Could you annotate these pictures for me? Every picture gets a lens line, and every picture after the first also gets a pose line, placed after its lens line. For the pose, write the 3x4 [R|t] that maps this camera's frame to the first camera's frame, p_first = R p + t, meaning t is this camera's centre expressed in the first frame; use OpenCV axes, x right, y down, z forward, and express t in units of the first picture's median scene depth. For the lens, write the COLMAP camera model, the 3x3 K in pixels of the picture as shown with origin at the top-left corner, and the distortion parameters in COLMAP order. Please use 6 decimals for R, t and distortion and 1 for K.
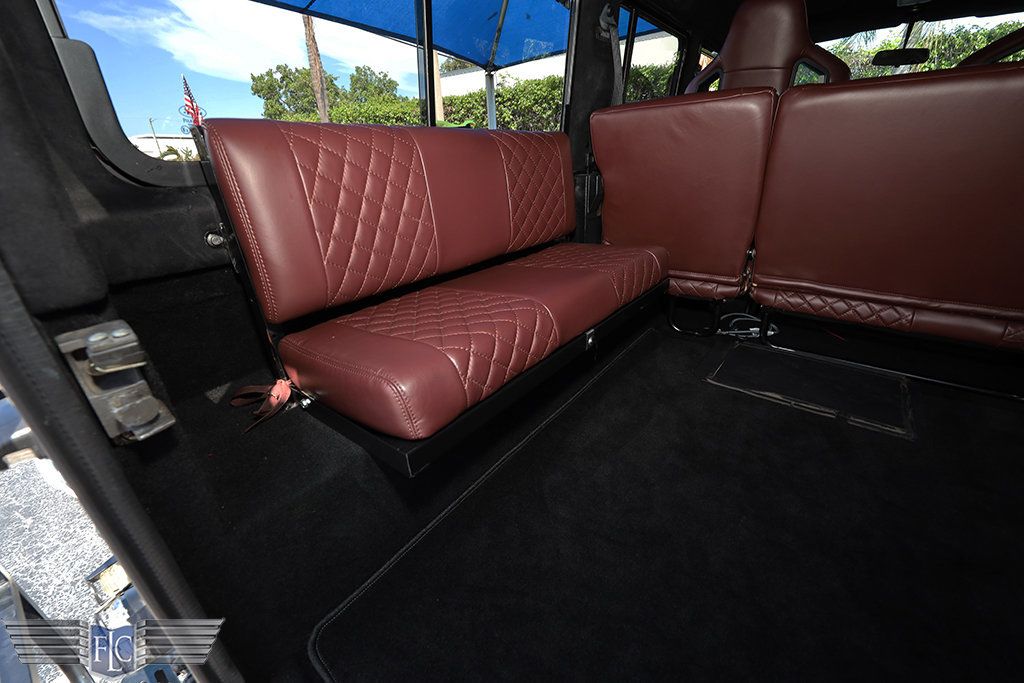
lens RADIAL K [[410.1, 0, 513.3], [0, 410.1, 341.8], [0, 0, 1]] dist [-0.001413, 0.000079]
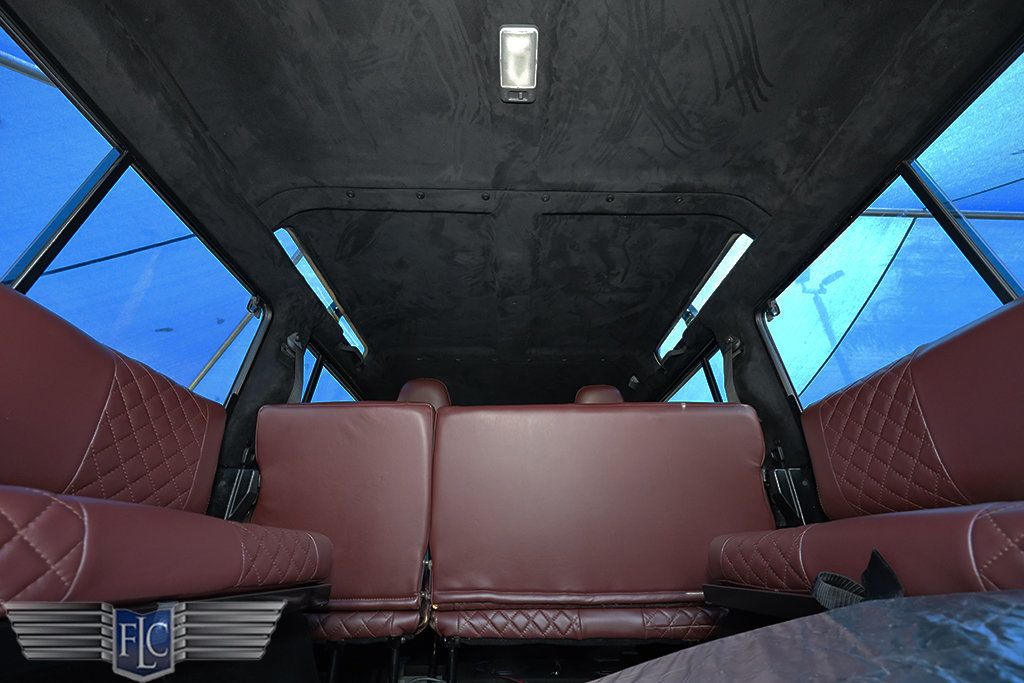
lens RADIAL K [[410.1, 0, 513.6], [0, 410.1, 346.1], [0, 0, 1]] dist [-0.001413, 0.000079]
pose [[0.783733, 0.319574, 0.532574, 0.101552], [0.239378, 0.635809, -0.733788, 0.179720], [-0.573115, 0.702581, 0.421806, 0.187505]]
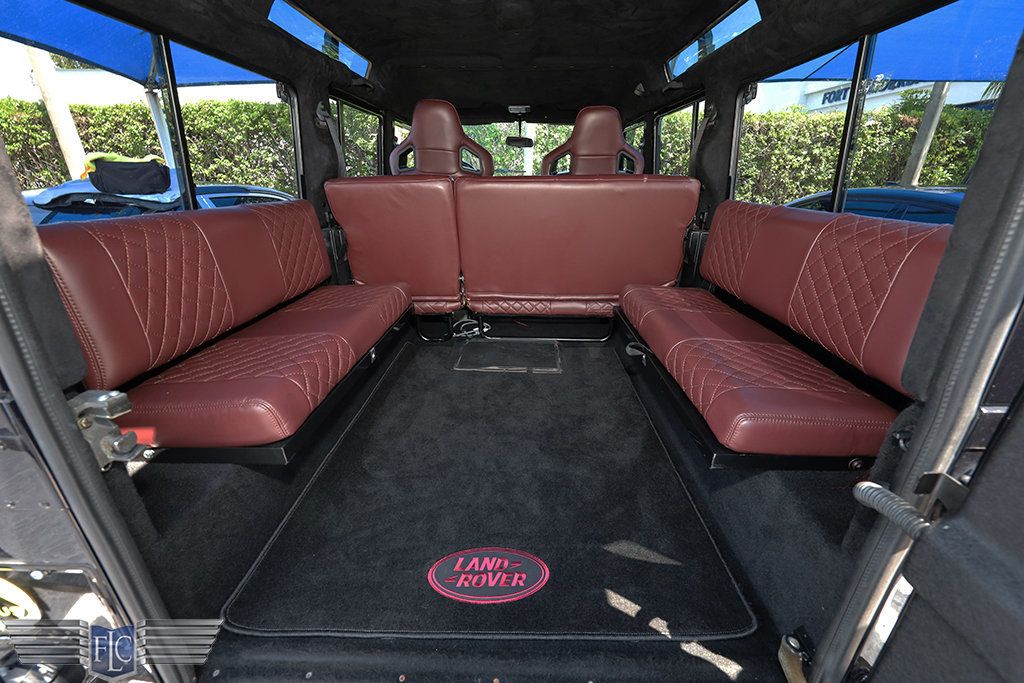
lens RADIAL K [[410.1, 0, 515.6], [0, 410.1, 339.8], [0, 0, 1]] dist [-0.001413, 0.000079]
pose [[0.803738, -0.187489, 0.564671, -0.138813], [0.219629, 0.975518, 0.011290, 0.023283], [-0.552964, 0.114944, 0.825239, -0.300876]]
